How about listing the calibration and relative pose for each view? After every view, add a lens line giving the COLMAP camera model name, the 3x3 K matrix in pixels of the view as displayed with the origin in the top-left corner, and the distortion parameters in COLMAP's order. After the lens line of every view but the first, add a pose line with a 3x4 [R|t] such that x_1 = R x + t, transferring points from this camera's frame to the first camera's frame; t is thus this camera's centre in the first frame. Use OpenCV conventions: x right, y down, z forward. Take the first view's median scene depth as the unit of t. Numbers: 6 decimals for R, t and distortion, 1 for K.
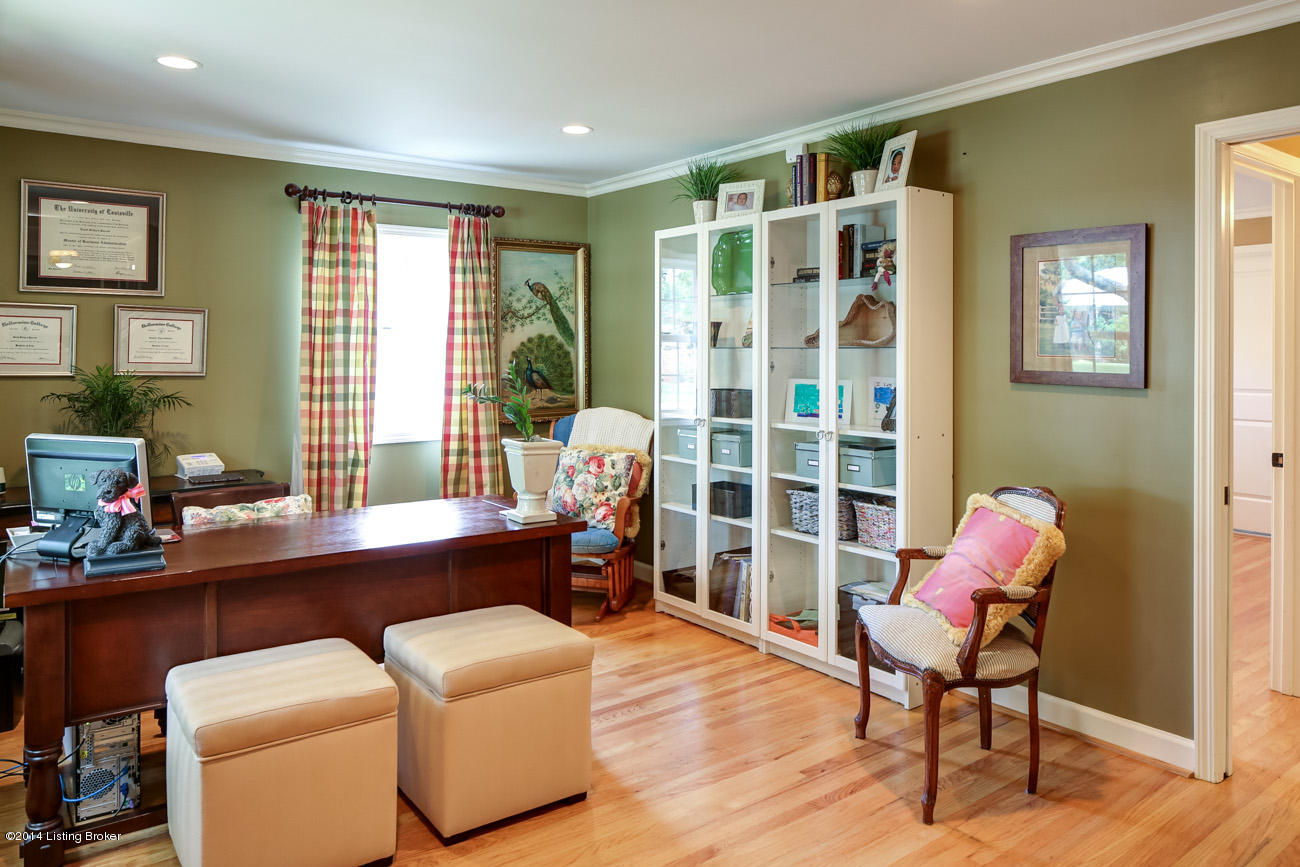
lens RADIAL K [[883.8, 0, 650.0], [0, 883.8, 350.2], [0, 0, 1]] dist [-0.018409, -0.002481]
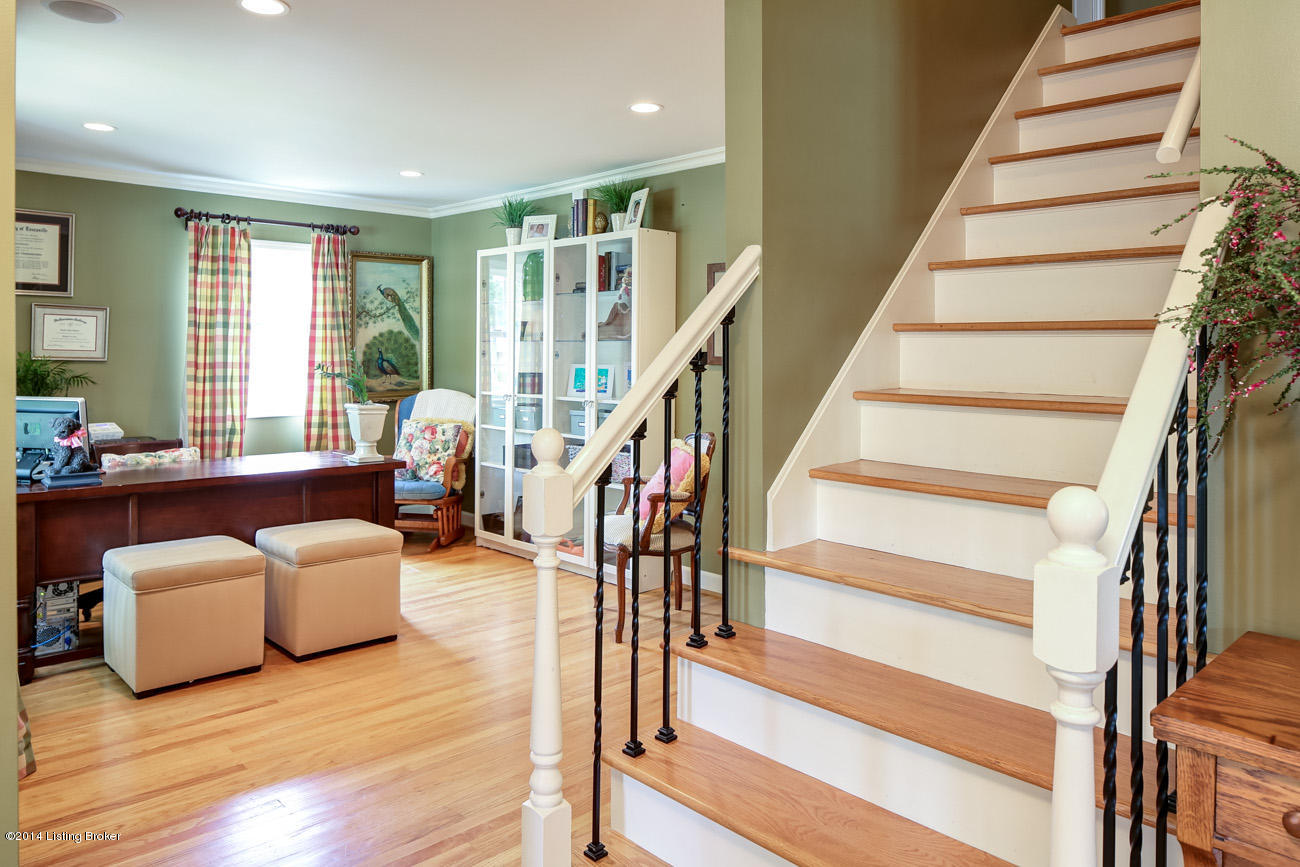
lens RADIAL K [[883.8, 0, 650.0], [0, 883.8, 350.2], [0, 0, 1]] dist [-0.018409, -0.002481]
pose [[0.991904, 0.005103, 0.126890, 0.095845], [-0.005235, 0.999986, 0.000711, 0.008757], [-0.126885, -0.001370, 0.991917, -0.317597]]
